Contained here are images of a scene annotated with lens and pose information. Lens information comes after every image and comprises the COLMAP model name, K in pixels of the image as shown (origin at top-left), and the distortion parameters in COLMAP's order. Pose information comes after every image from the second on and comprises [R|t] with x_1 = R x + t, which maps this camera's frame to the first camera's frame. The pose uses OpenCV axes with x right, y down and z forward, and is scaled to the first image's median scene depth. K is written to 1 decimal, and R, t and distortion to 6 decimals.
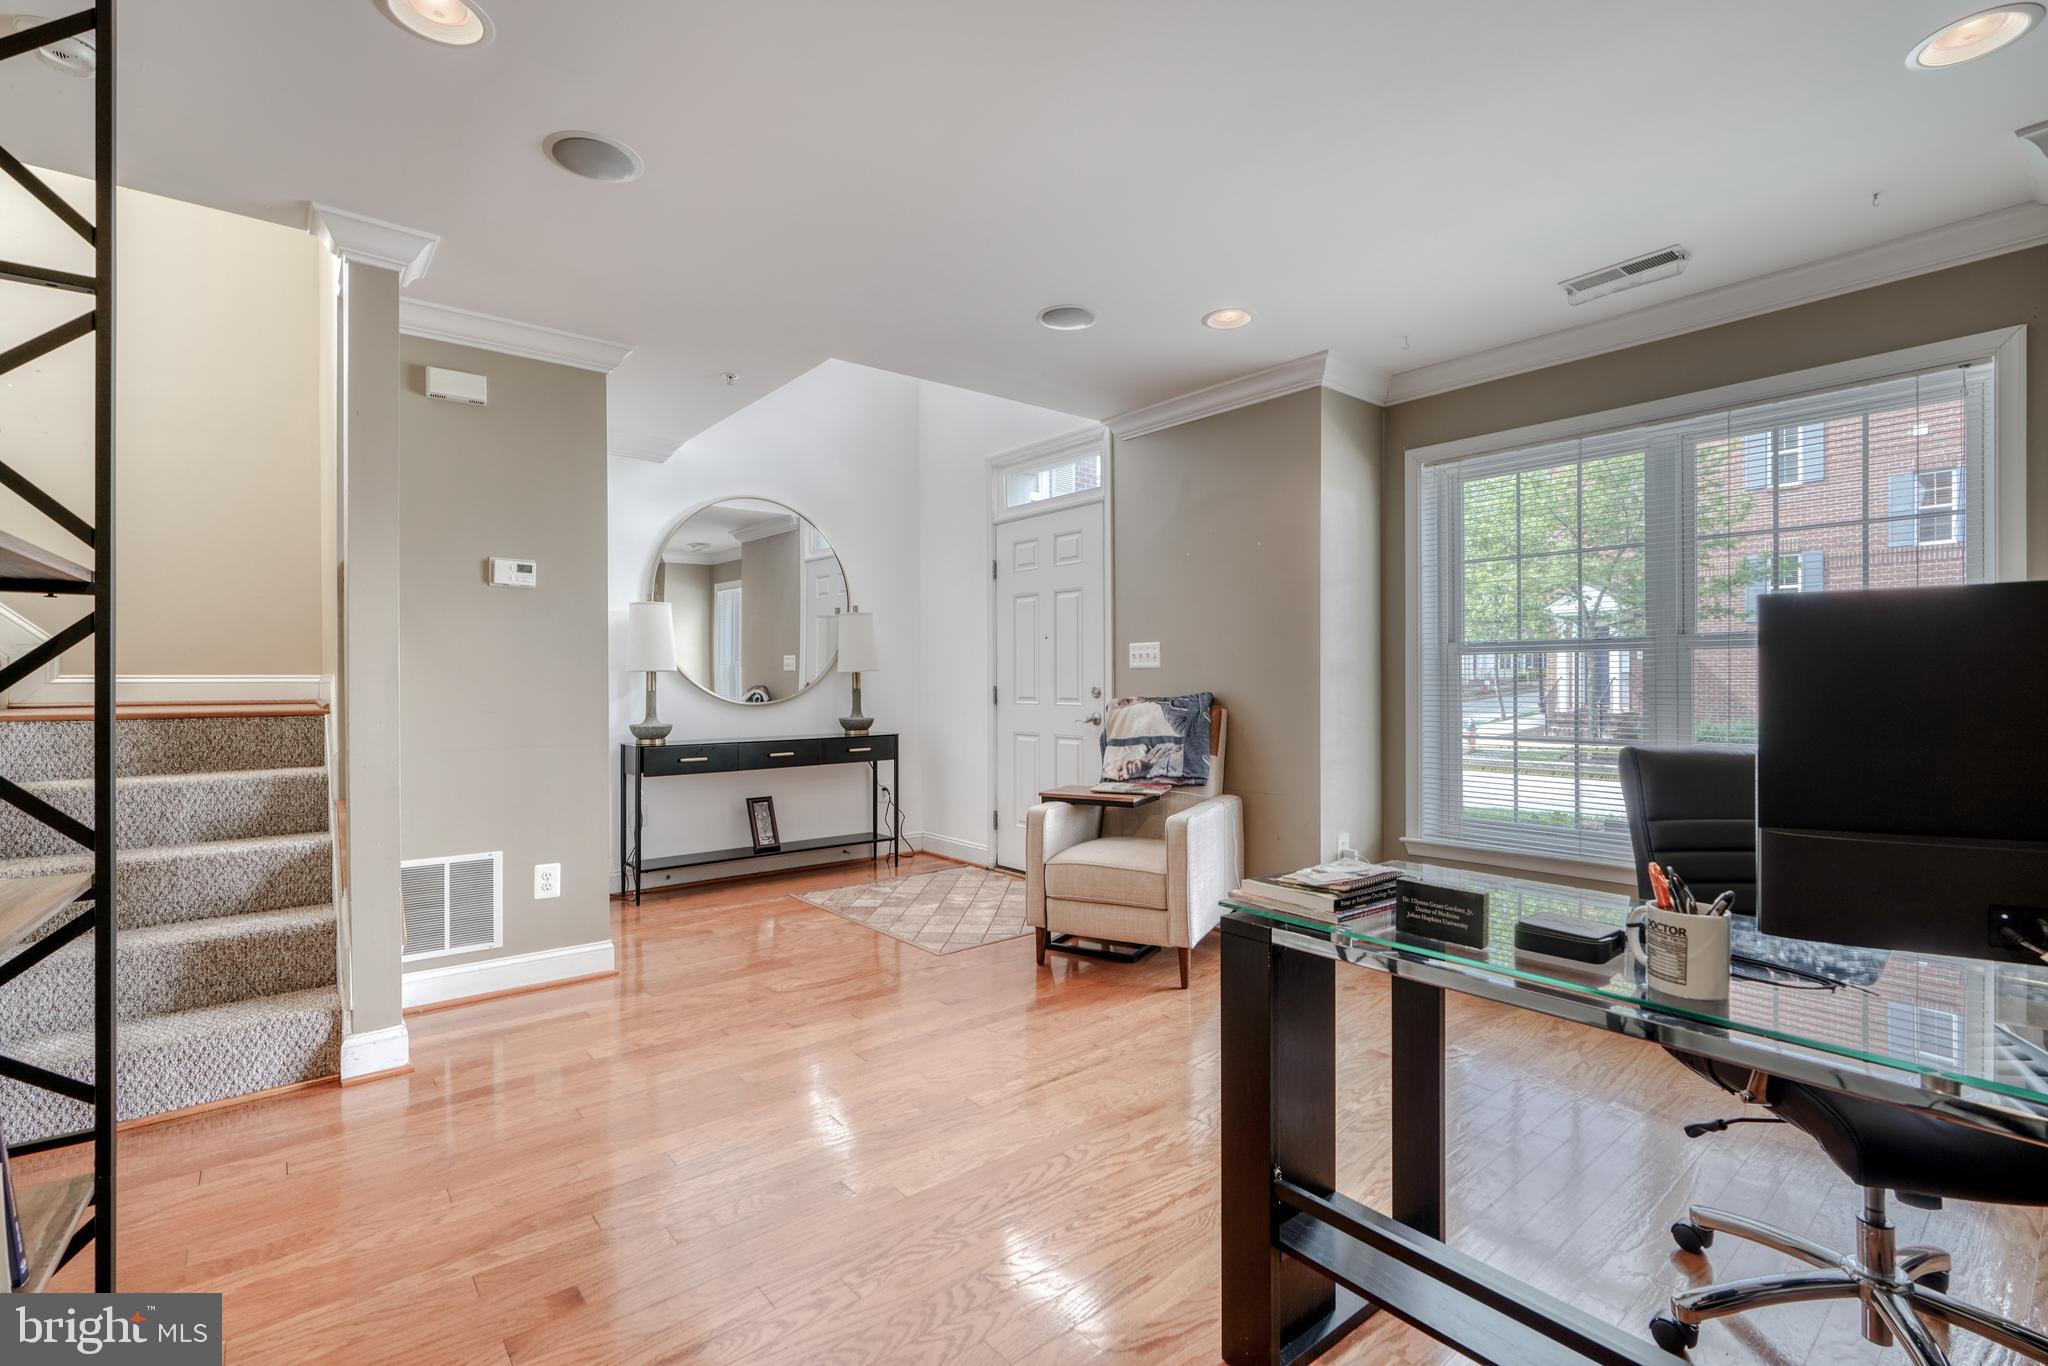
lens RADIAL K [[921.1, 0, 1020.6], [0, 921.1, 681.3], [0, 0, 1]] dist [-0.008639, 0.005700]
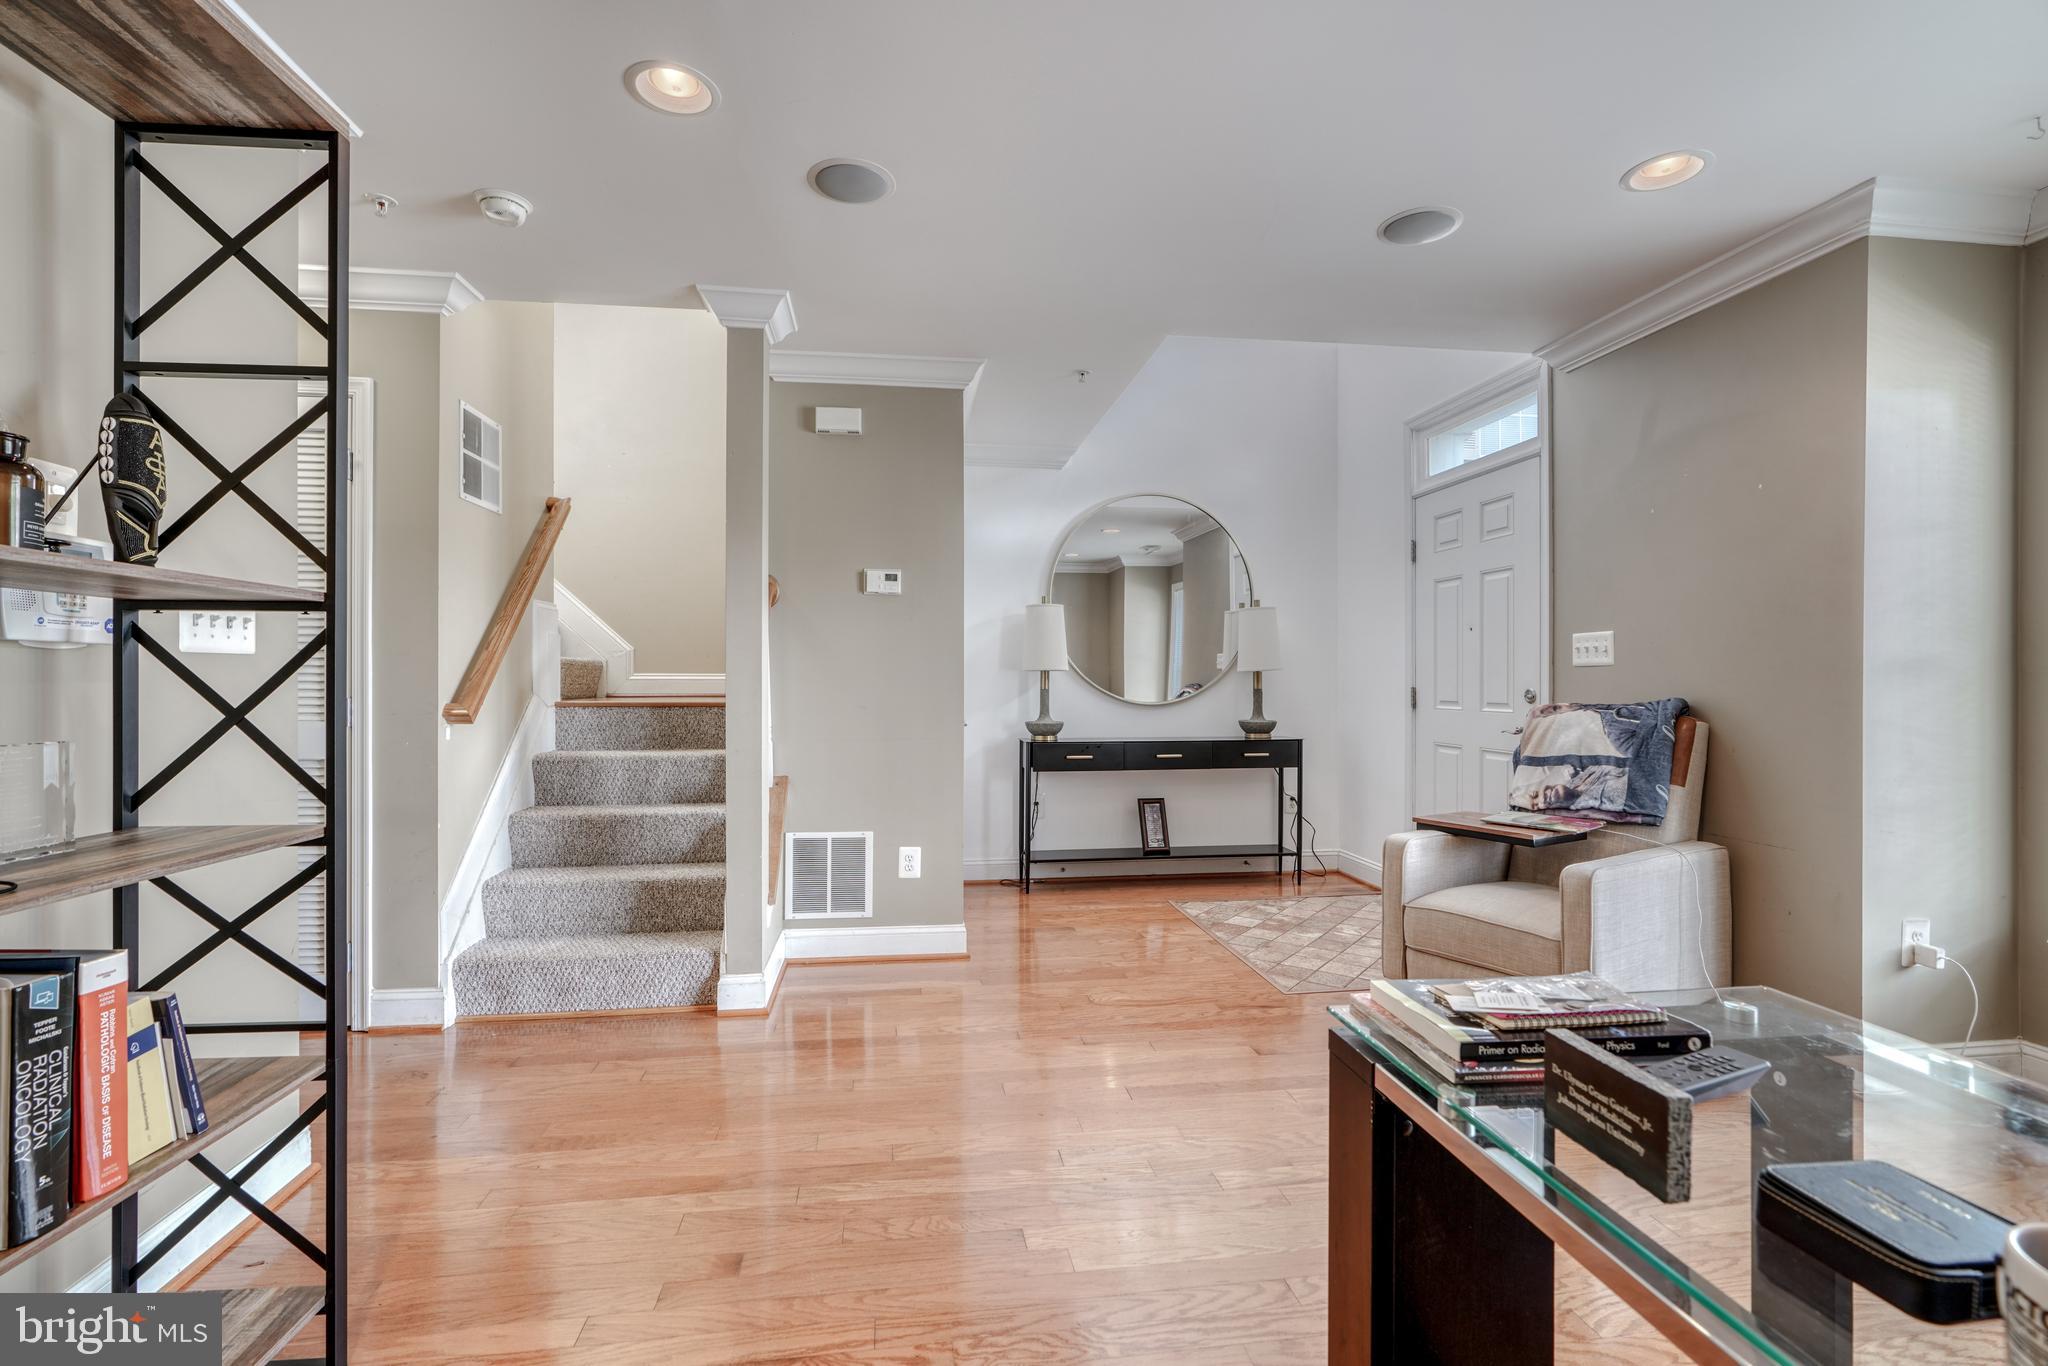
lens RADIAL K [[921.1, 0, 1020.6], [0, 921.1, 681.3], [0, 0, 1]] dist [-0.008639, 0.005700]
pose [[0.853532, 0.004837, -0.521018, 0.145070], [-0.004446, 0.999988, 0.002000, -0.000609], [0.521021, 0.000609, 0.853543, 0.116253]]
